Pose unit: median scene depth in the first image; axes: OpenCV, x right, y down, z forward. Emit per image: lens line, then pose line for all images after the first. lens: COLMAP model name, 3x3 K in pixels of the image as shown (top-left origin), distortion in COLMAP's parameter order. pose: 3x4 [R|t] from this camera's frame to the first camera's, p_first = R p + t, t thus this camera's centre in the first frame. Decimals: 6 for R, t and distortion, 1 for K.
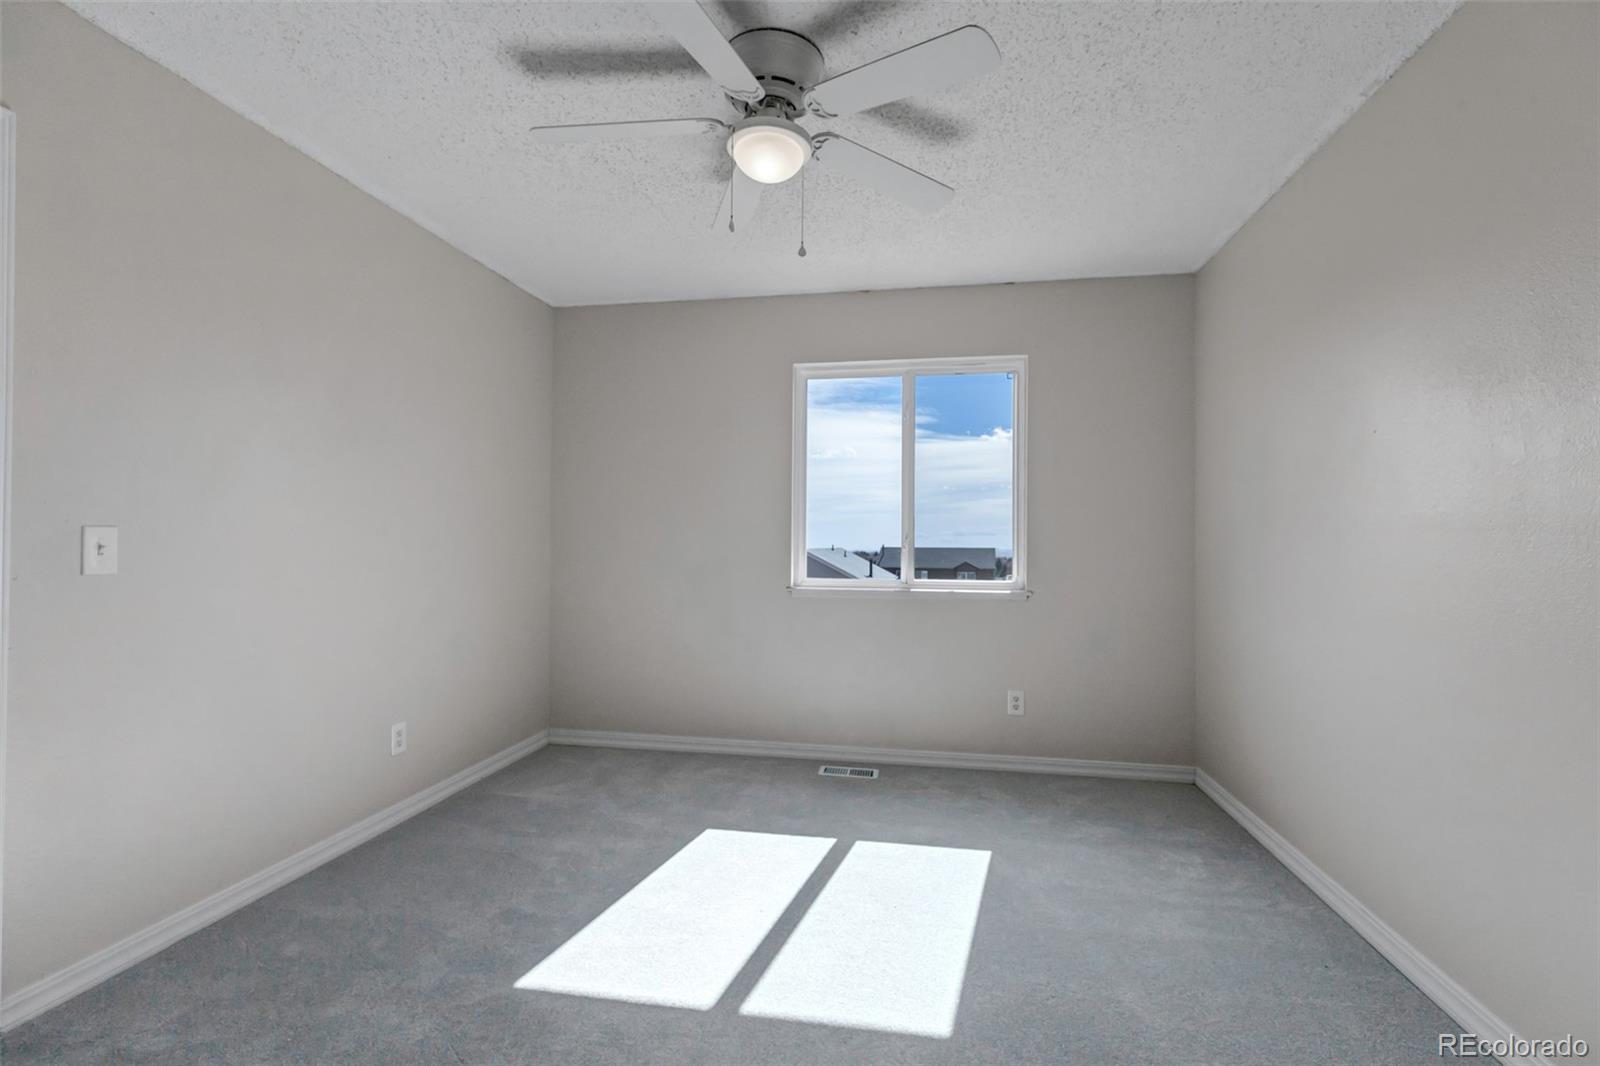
lens RADIAL K [[731.3, 0, 793.0], [0, 731.3, 536.2], [0, 0, 1]] dist [0.006792, 0.000682]
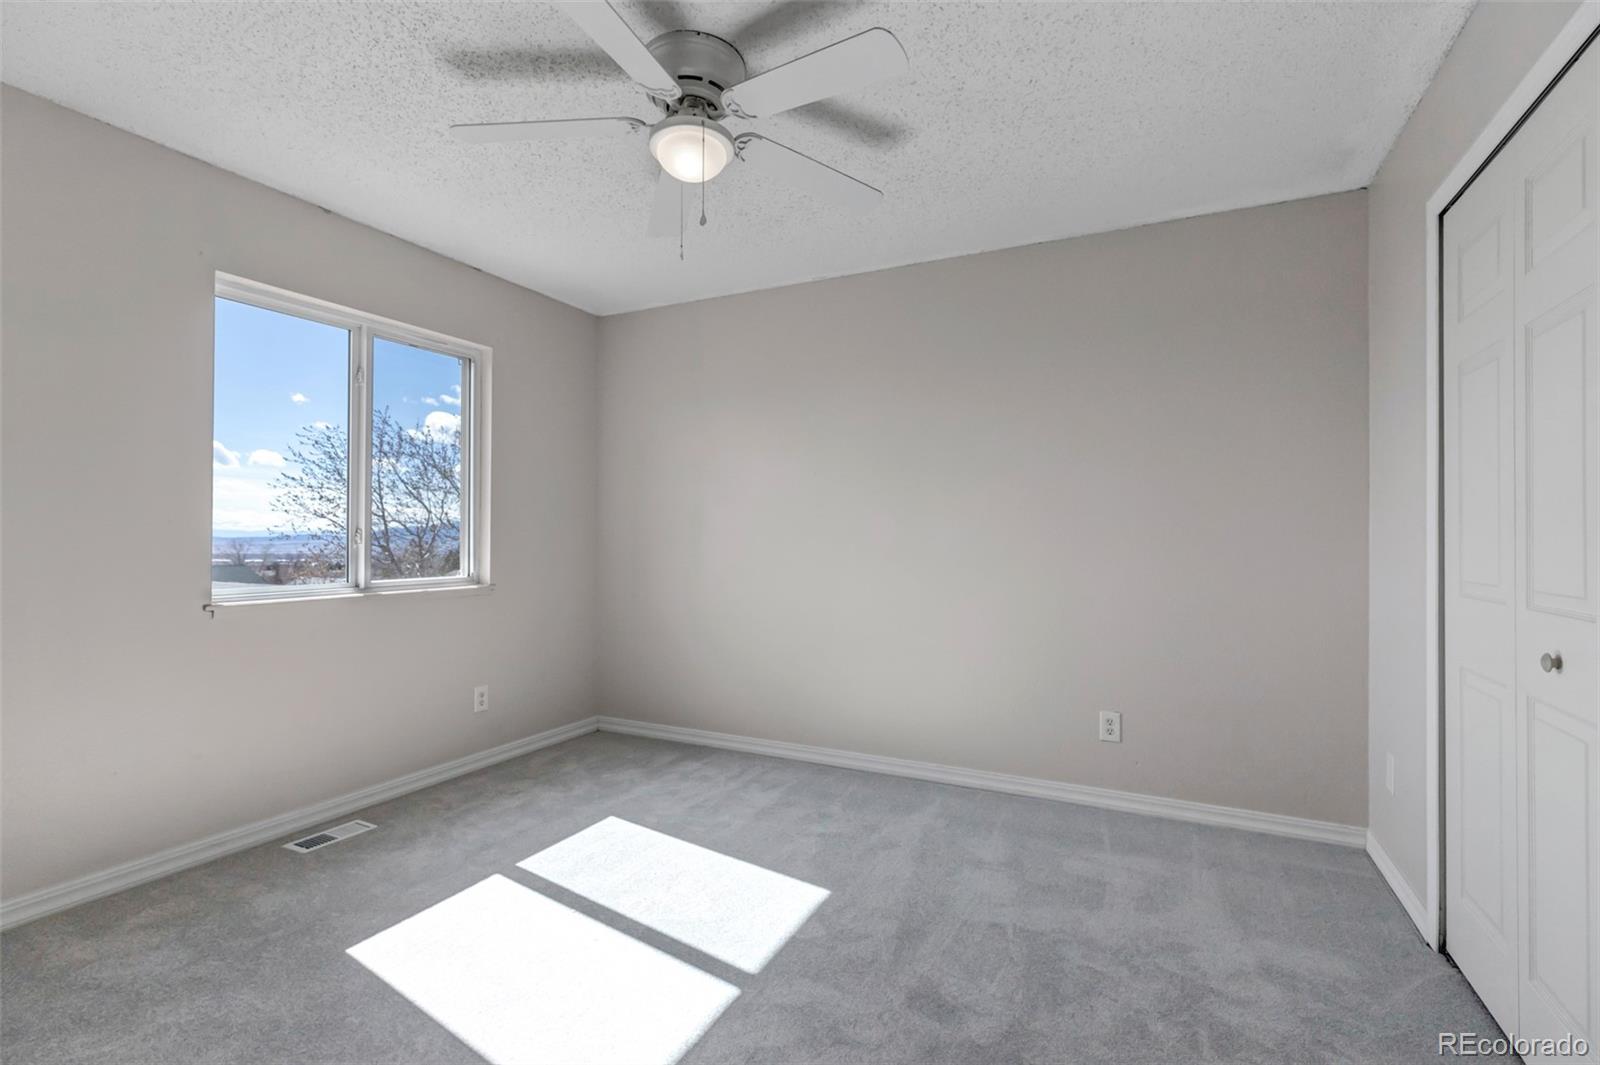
lens RADIAL K [[731.3, 0, 805.7], [0, 731.3, 528.6], [0, 0, 1]] dist [0.006792, 0.000682]
pose [[0.274347, 0.007997, 0.961598, -0.549648], [-0.004208, 0.999966, -0.007116, 0.005056], [-0.961622, -0.002094, 0.274371, 0.328031]]
